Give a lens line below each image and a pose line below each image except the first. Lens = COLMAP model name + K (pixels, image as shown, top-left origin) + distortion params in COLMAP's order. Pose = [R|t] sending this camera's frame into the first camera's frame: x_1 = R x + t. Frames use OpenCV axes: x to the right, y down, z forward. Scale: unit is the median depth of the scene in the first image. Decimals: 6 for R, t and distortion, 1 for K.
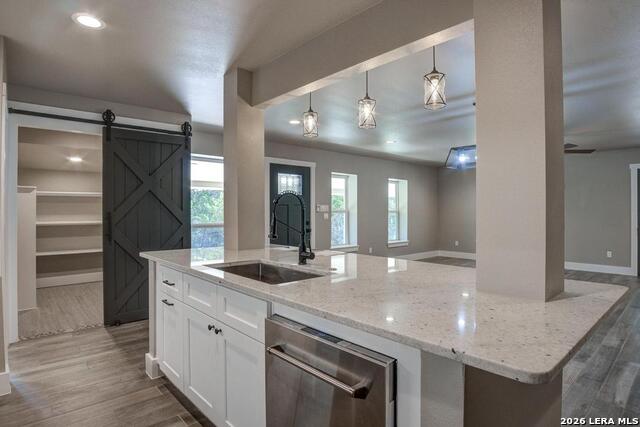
lens RADIAL K [[362.8, 0, 322.7], [0, 362.8, 213.2], [0, 0, 1]] dist [-0.040011, 0.004971]
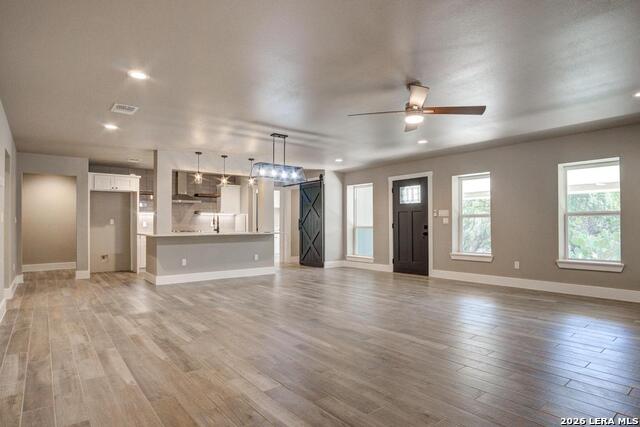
lens RADIAL K [[362.8, 0, 315.1], [0, 362.8, 219.1], [0, 0, 1]] dist [-0.040011, 0.004971]
pose [[-0.082089, -0.017236, -0.996476, 1.079218], [-0.002004, 0.999851, -0.017130, 0.021791], [0.996623, 0.000591, -0.082111, 0.746837]]
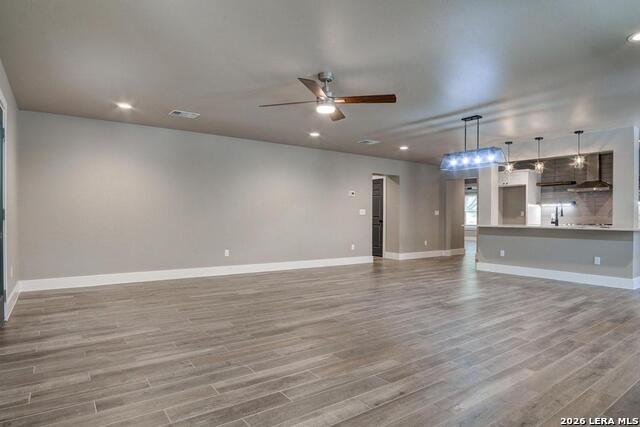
lens RADIAL K [[362.8, 0, 316.0], [0, 362.8, 212.5], [0, 0, 1]] dist [-0.040011, 0.004971]
pose [[-0.991606, -0.008268, 0.129029, 0.492857], [-0.008836, 0.999954, -0.003826, 0.019512], [-0.128992, -0.004934, -0.991633, 1.376531]]
